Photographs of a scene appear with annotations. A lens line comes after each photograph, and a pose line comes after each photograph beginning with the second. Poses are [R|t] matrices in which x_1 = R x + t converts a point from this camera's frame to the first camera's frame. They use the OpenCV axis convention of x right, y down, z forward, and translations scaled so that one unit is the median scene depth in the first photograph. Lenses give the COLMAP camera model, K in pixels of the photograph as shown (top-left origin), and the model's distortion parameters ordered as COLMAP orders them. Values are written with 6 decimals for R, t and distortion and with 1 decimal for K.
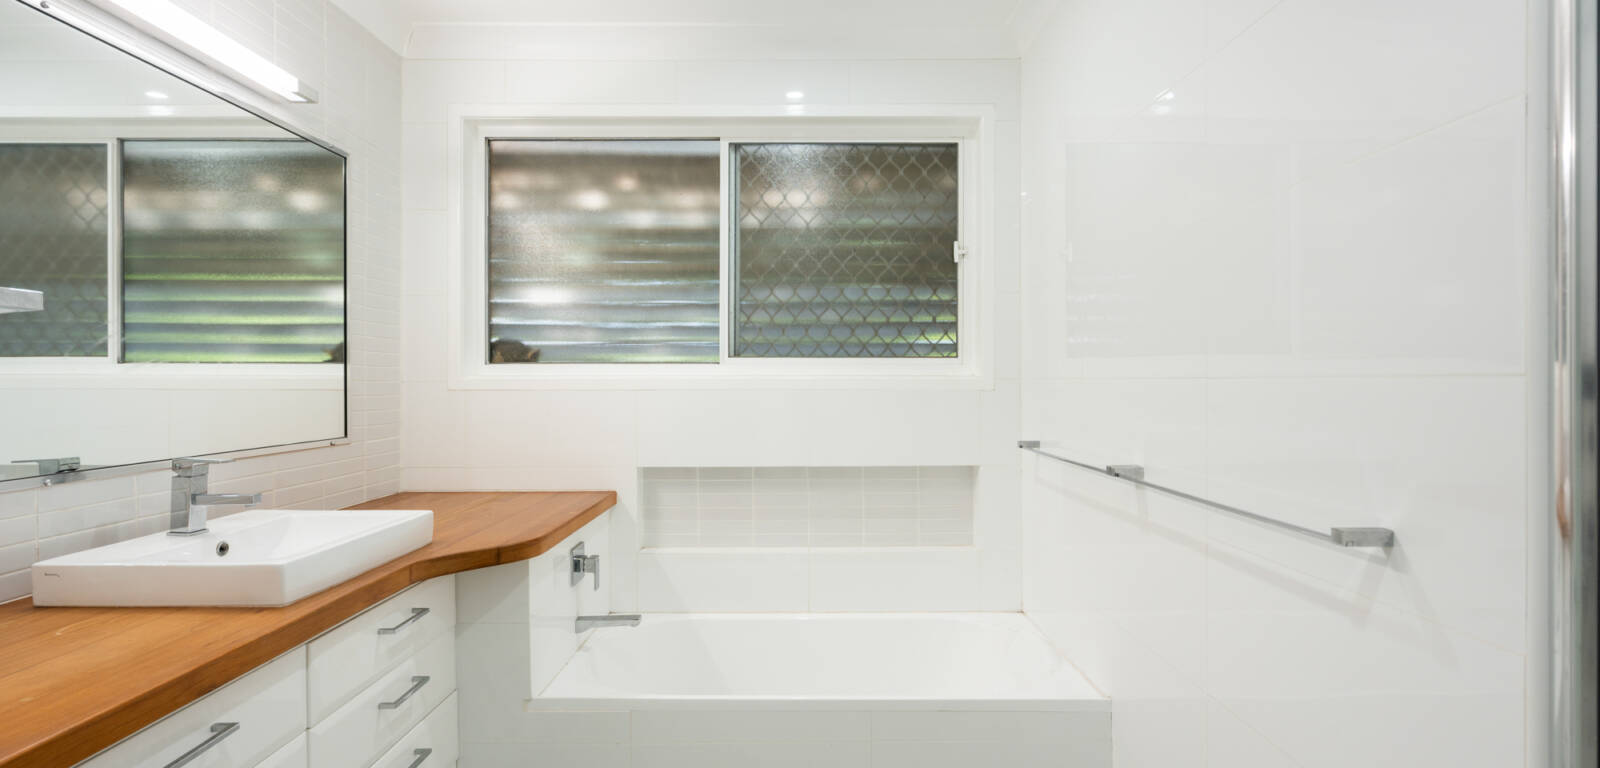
lens RADIAL K [[719.9, 0, 800.0], [0, 719.9, 384.0], [0, 0, 1]] dist [-0.001535, 0.003326]
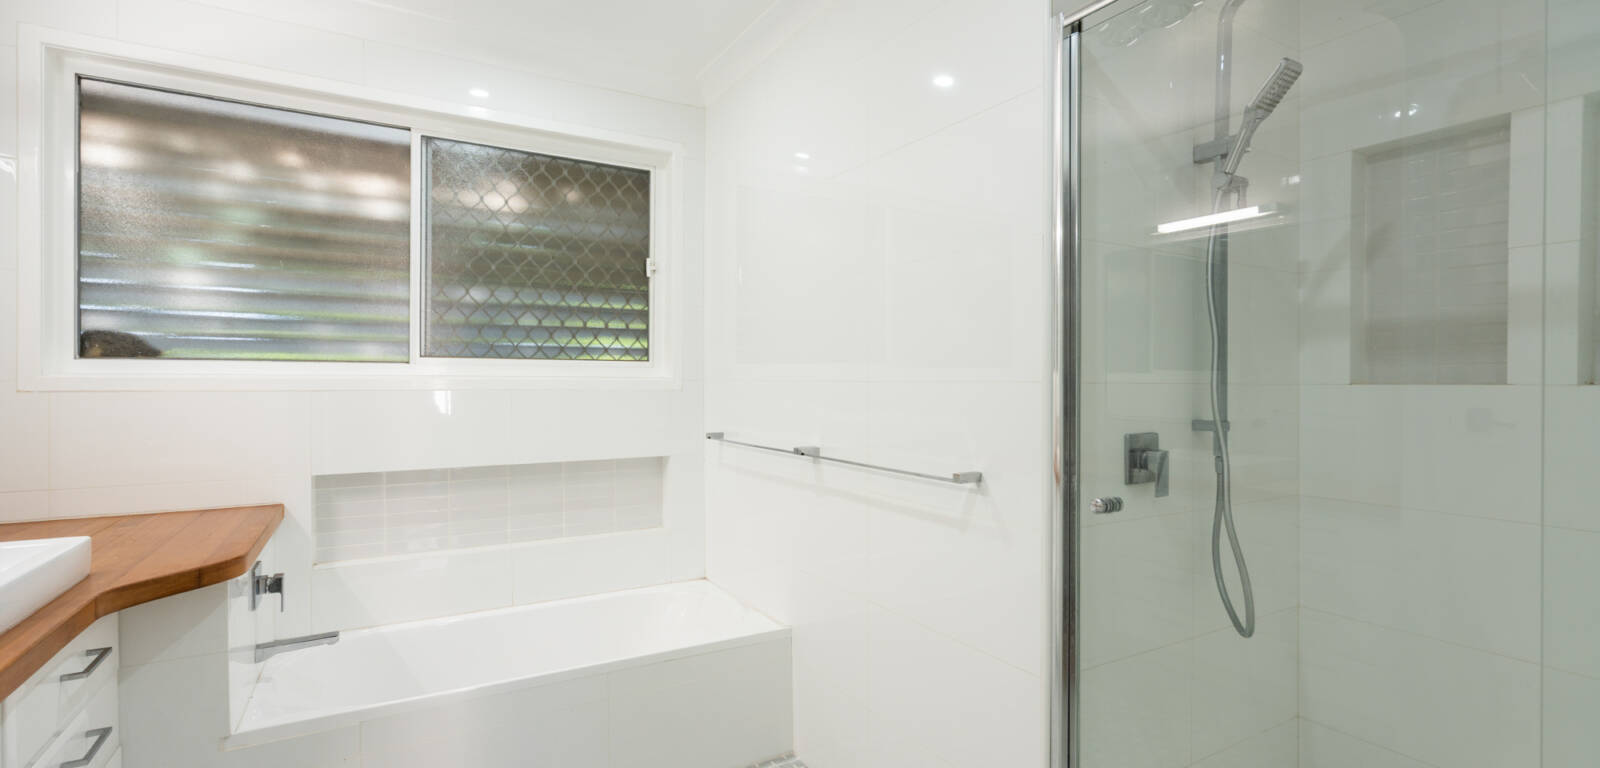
lens RADIAL K [[719.9, 0, 800.0], [0, 719.9, 384.0], [0, 0, 1]] dist [-0.001535, 0.003326]
pose [[0.863731, 0.002168, 0.503949, -0.144876], [-0.002765, 0.999996, 0.000437, -0.002398], [-0.503946, -0.001771, 0.863734, -0.091918]]
